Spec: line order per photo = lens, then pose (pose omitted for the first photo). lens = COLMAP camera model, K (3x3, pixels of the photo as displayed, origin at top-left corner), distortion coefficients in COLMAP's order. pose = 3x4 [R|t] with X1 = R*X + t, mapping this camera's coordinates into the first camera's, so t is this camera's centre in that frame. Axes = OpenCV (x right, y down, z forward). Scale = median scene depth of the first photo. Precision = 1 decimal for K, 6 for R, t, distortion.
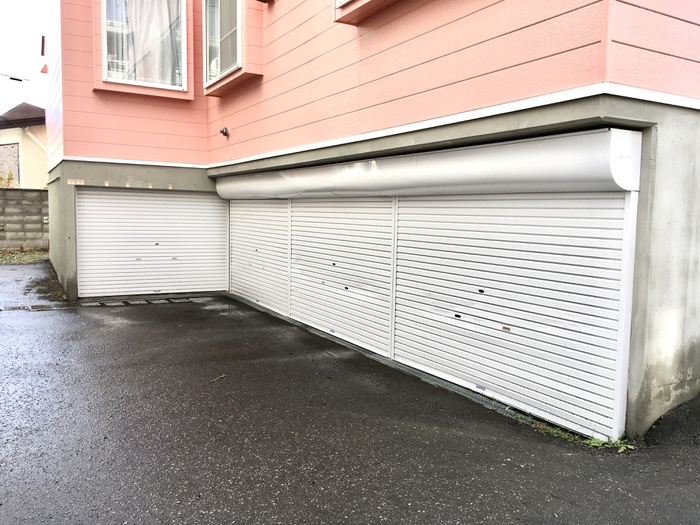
lens RADIAL K [[593.4, 0, 352.8], [0, 593.4, 264.4], [0, 0, 1]] dist [0.085153, -0.124454]
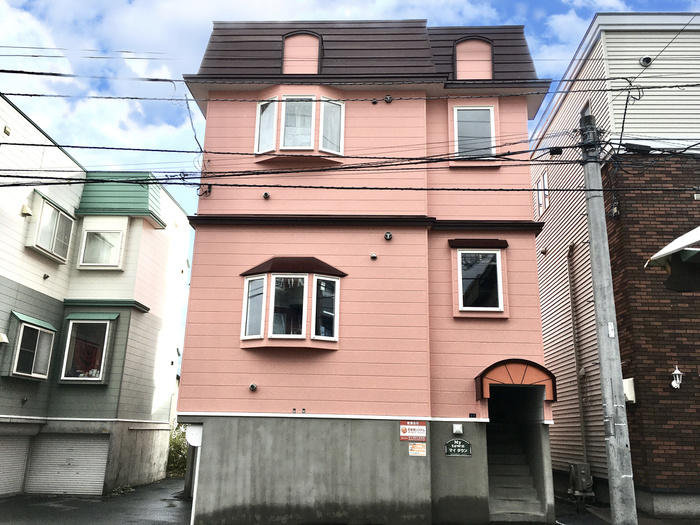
lens RADIAL K [[593.4, 0, 352.8], [0, 593.4, 264.4], [0, 0, 1]] dist [0.085153, -0.124454]
pose [[0.848696, -0.147359, -0.507937, 1.211153], [-0.050538, 0.933409, -0.355236, 0.021387], [0.526460, 0.327158, 0.784734, -0.518433]]
